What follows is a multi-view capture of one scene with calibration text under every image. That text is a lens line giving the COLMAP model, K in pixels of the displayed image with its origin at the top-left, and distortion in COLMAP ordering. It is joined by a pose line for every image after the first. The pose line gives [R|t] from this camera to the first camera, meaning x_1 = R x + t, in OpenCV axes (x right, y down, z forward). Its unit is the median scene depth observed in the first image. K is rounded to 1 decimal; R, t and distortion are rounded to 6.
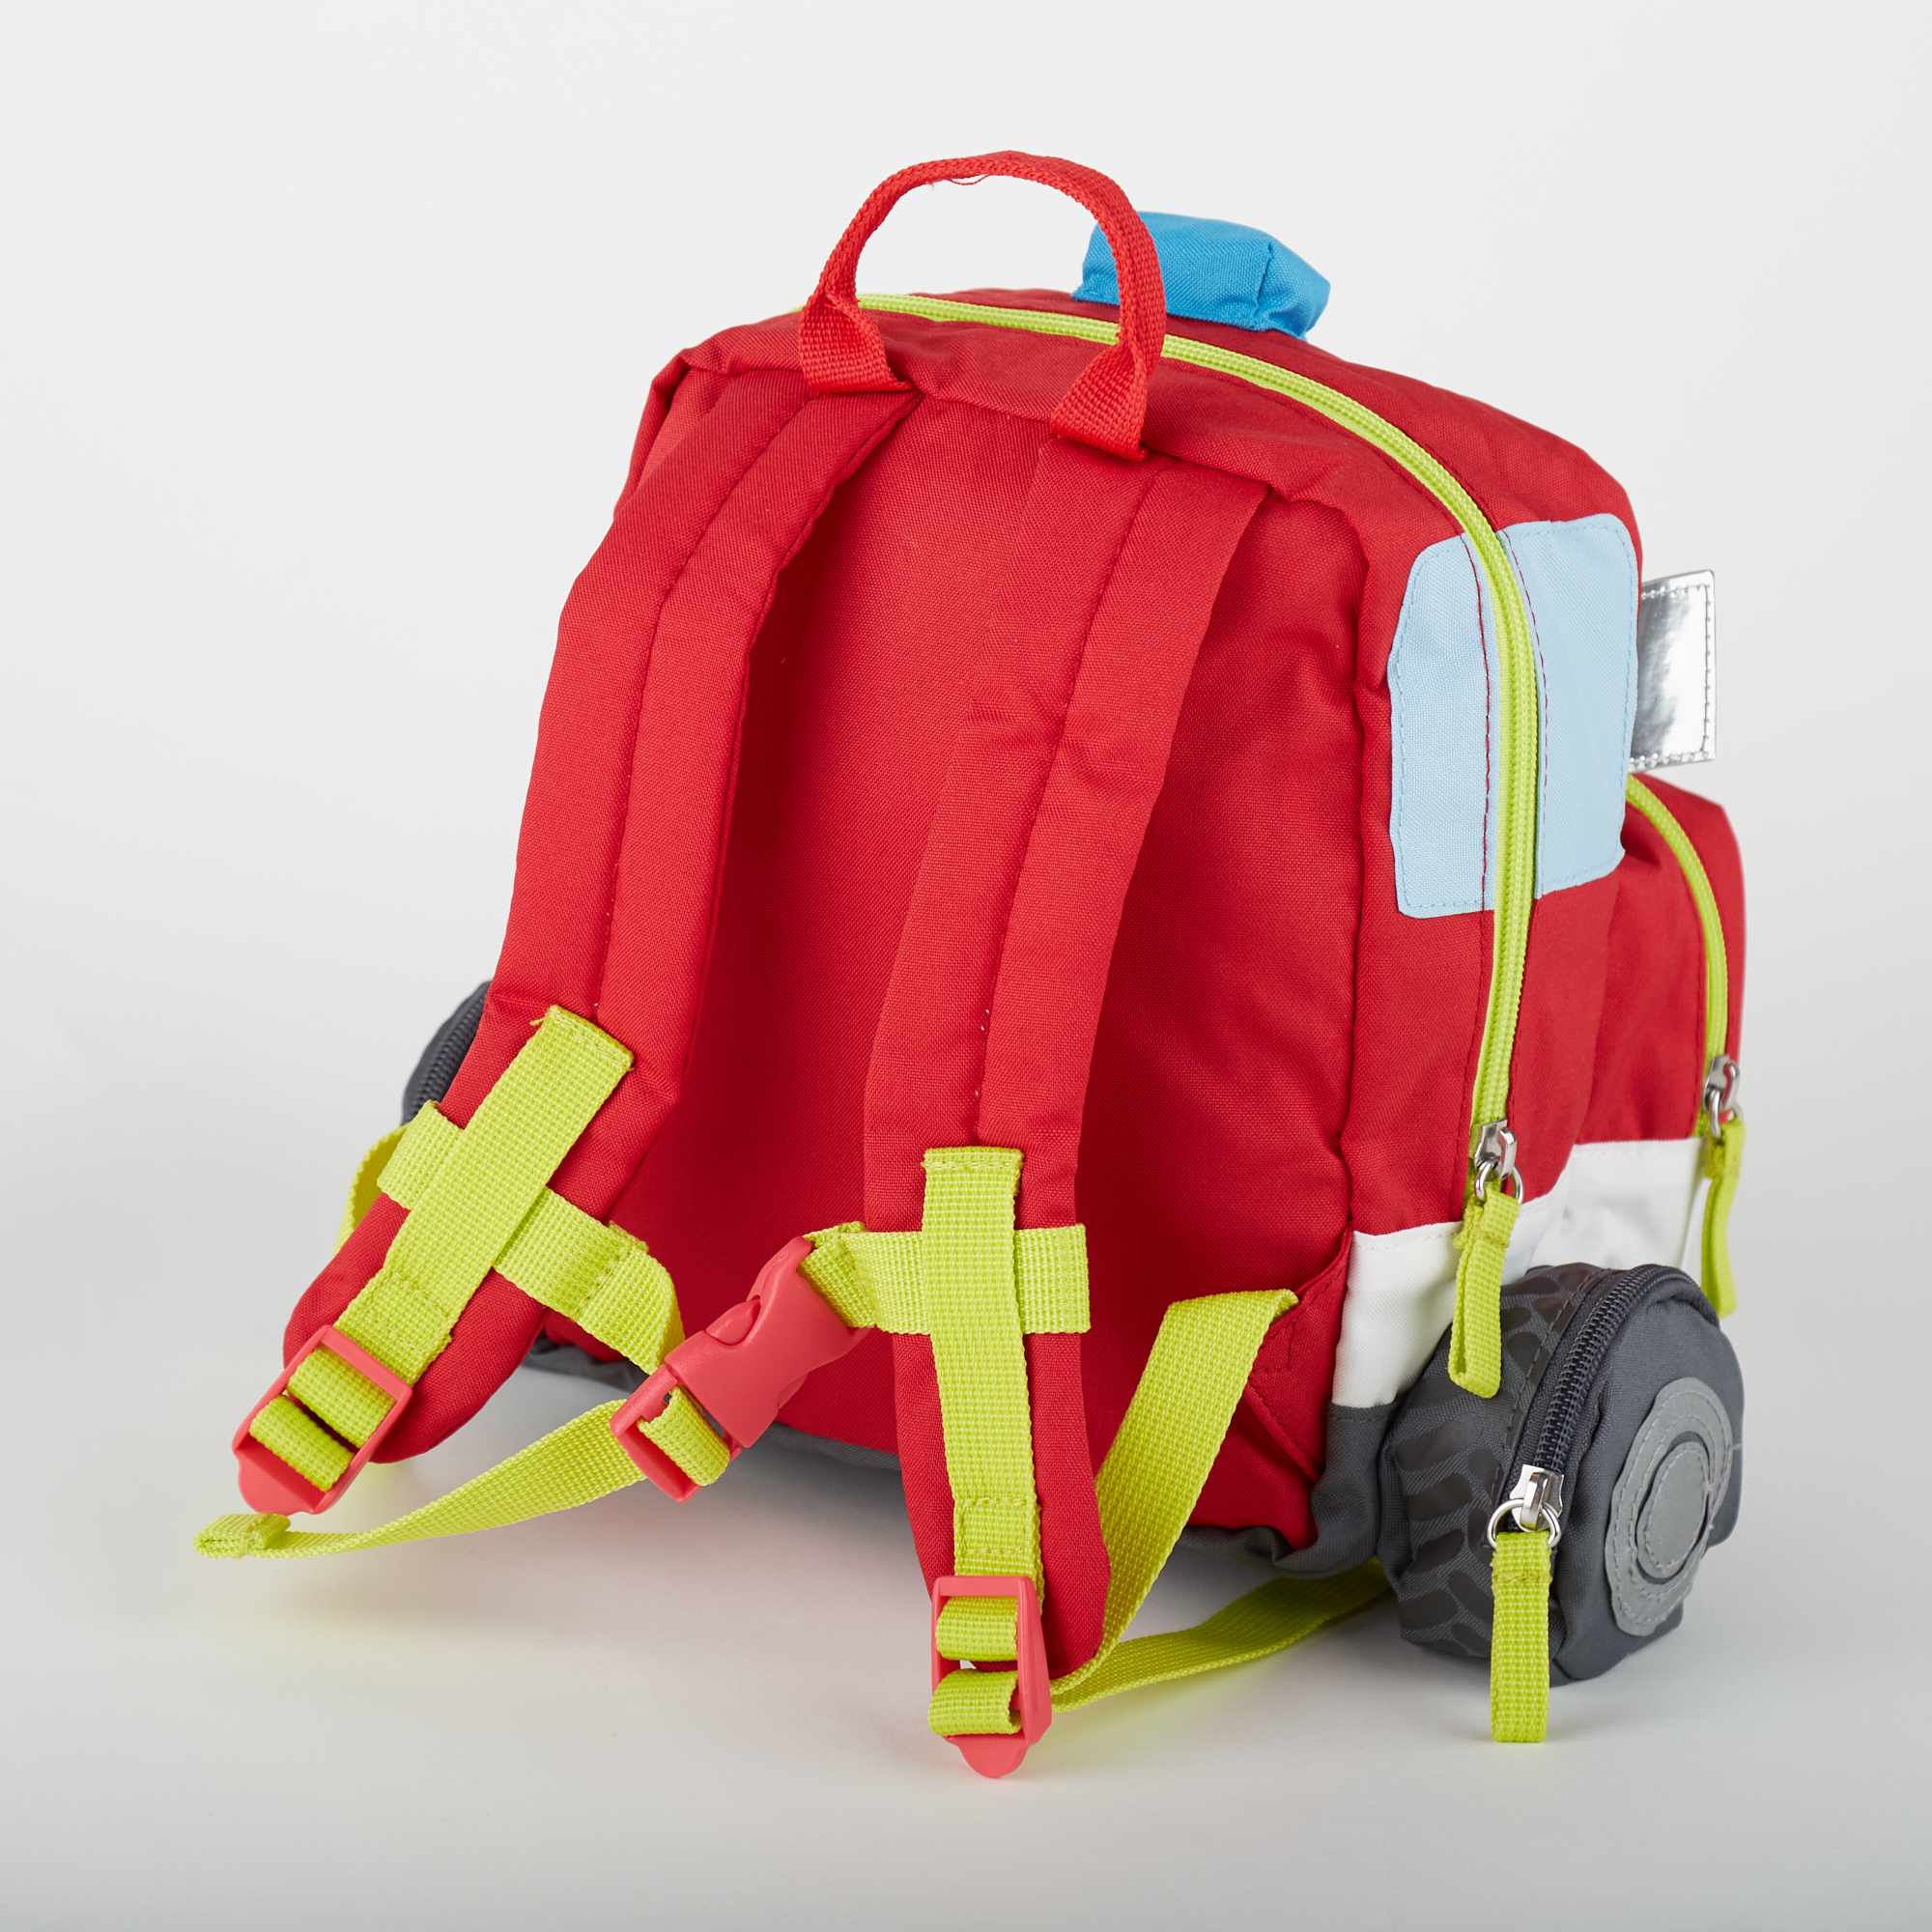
lens RADIAL K [[7136.6, 0, 960.0], [0, 7136.6, 961.6], [0, 0, 1]] dist [-0.131317, 0.000000]
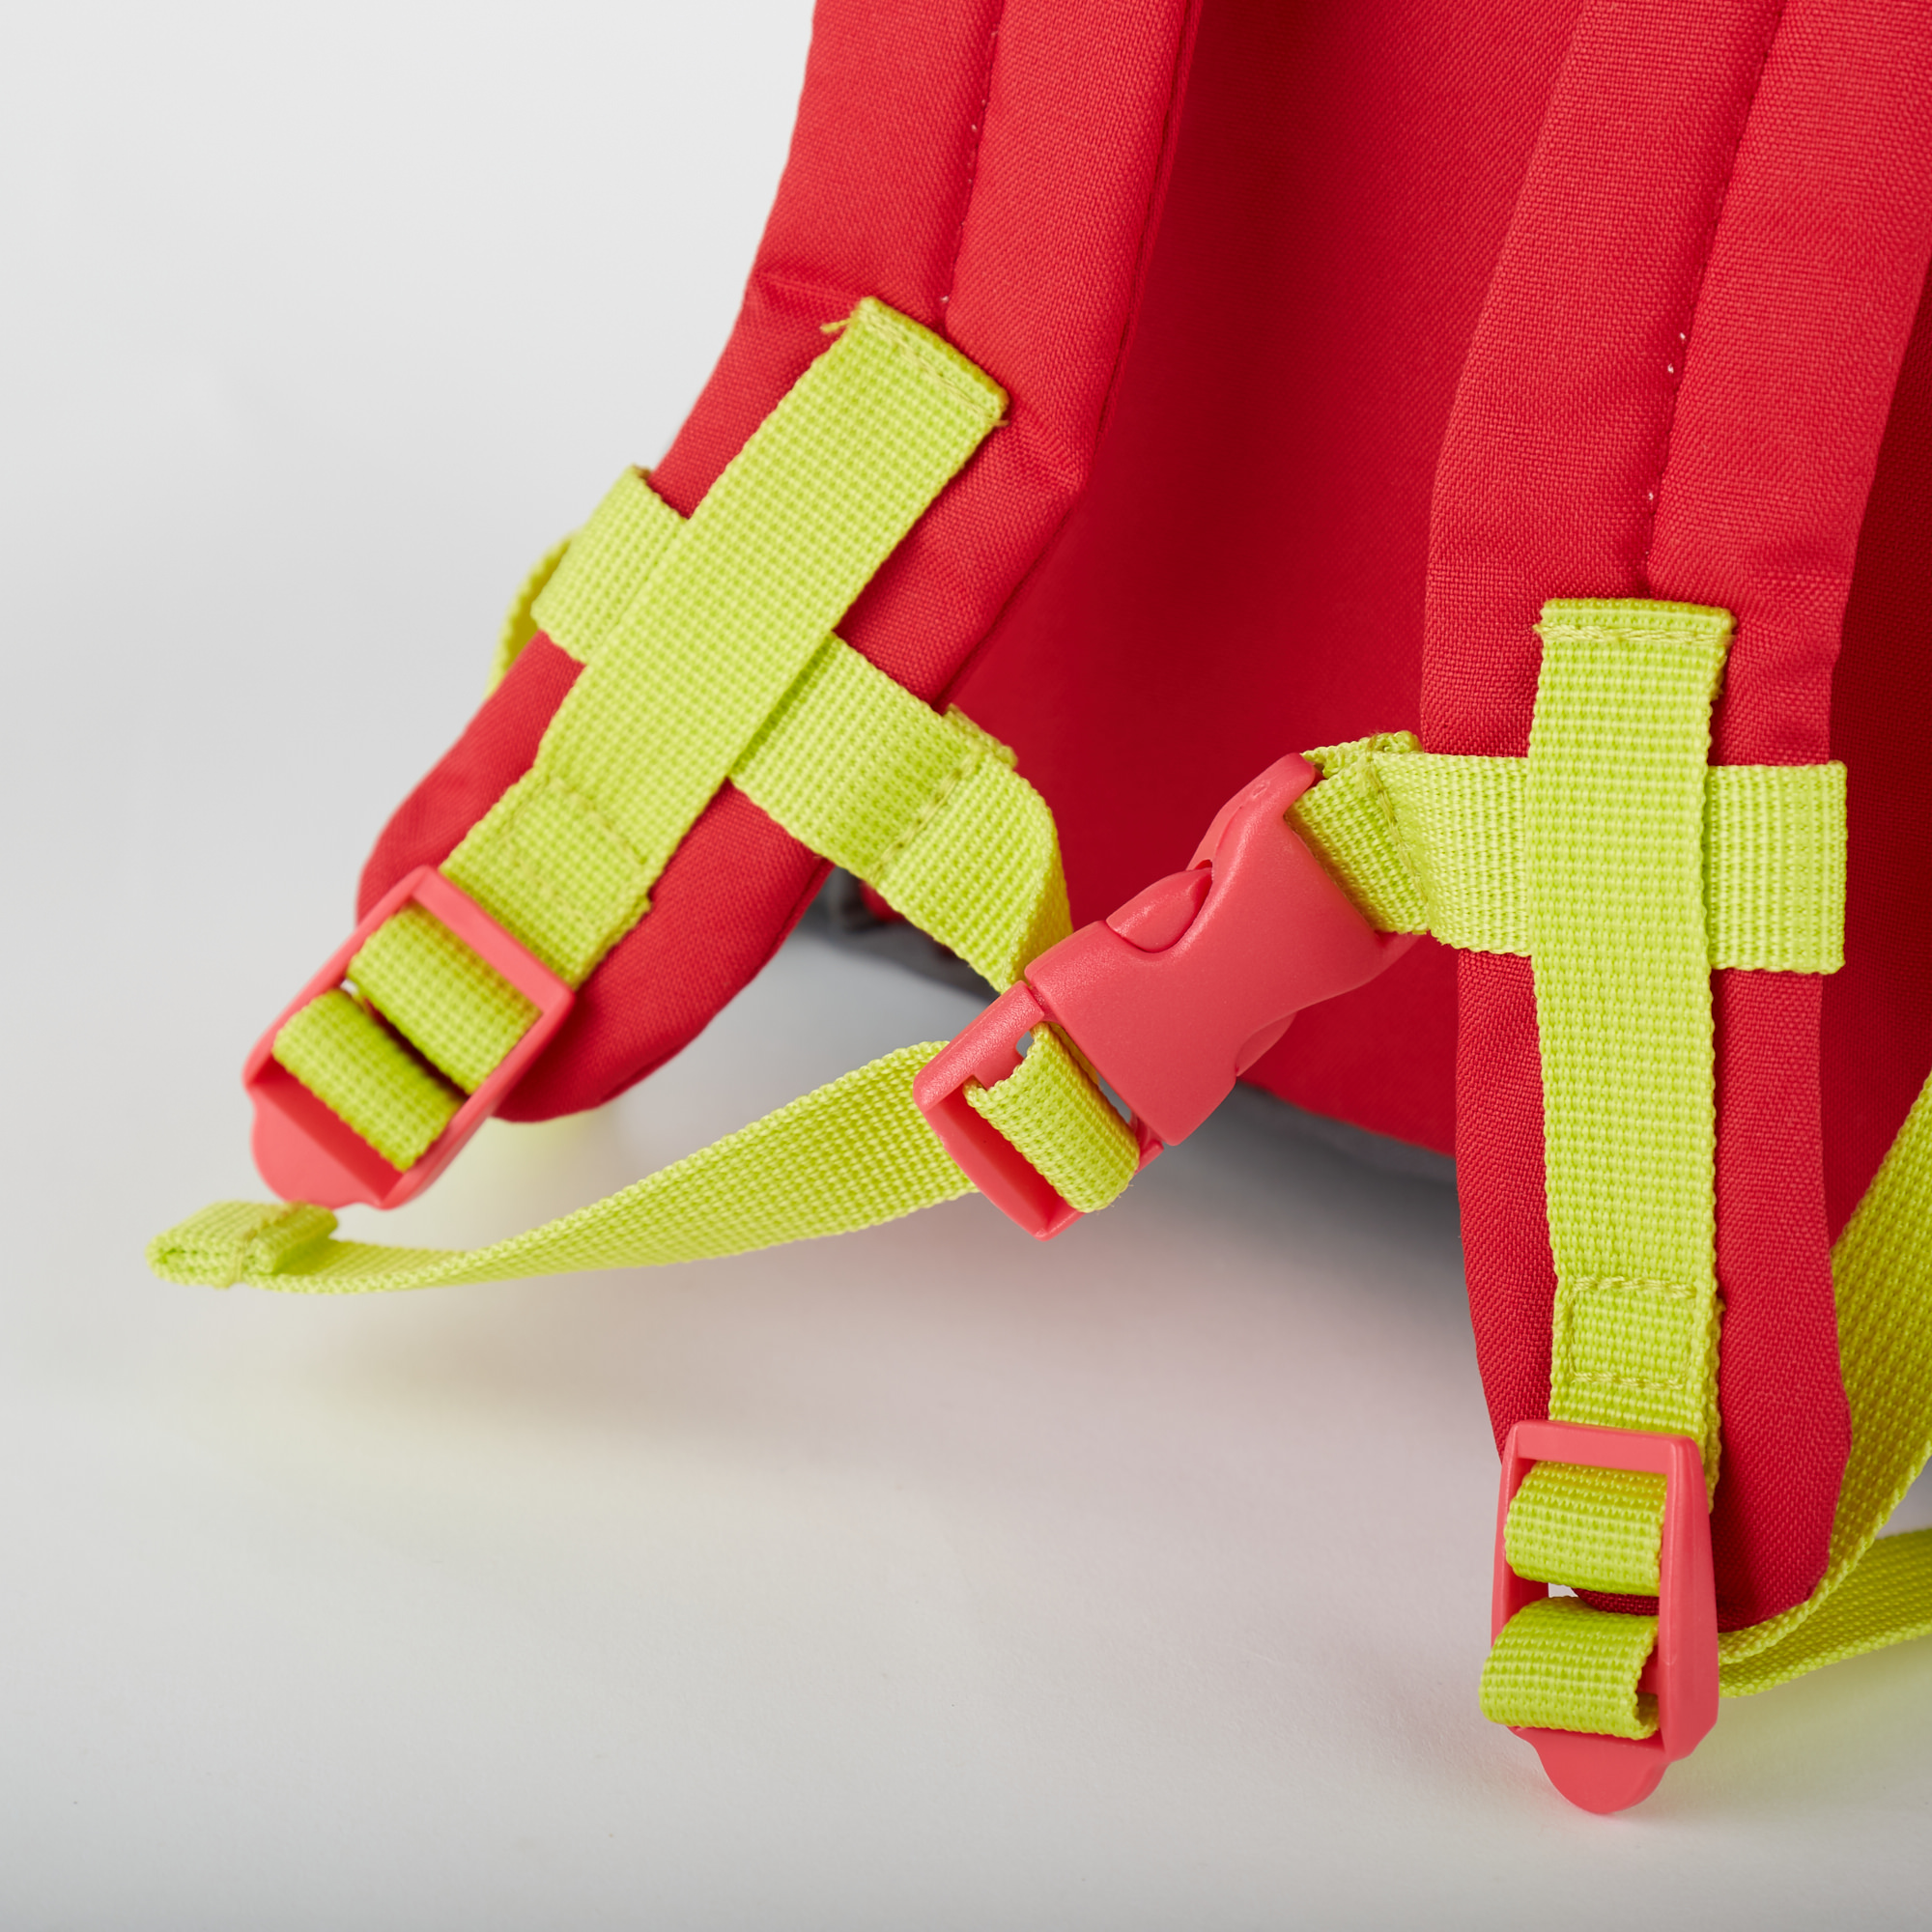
lens RADIAL K [[7136.6, 0, 970.5], [0, 7136.6, 976.6], [0, 0, 1]] dist [-0.131317, 0.000000]
pose [[0.994569, 0.063024, -0.082830, -0.001661], [-0.057363, 0.995964, 0.069034, 0.019863], [0.086847, -0.063908, 0.994170, 0.472650]]
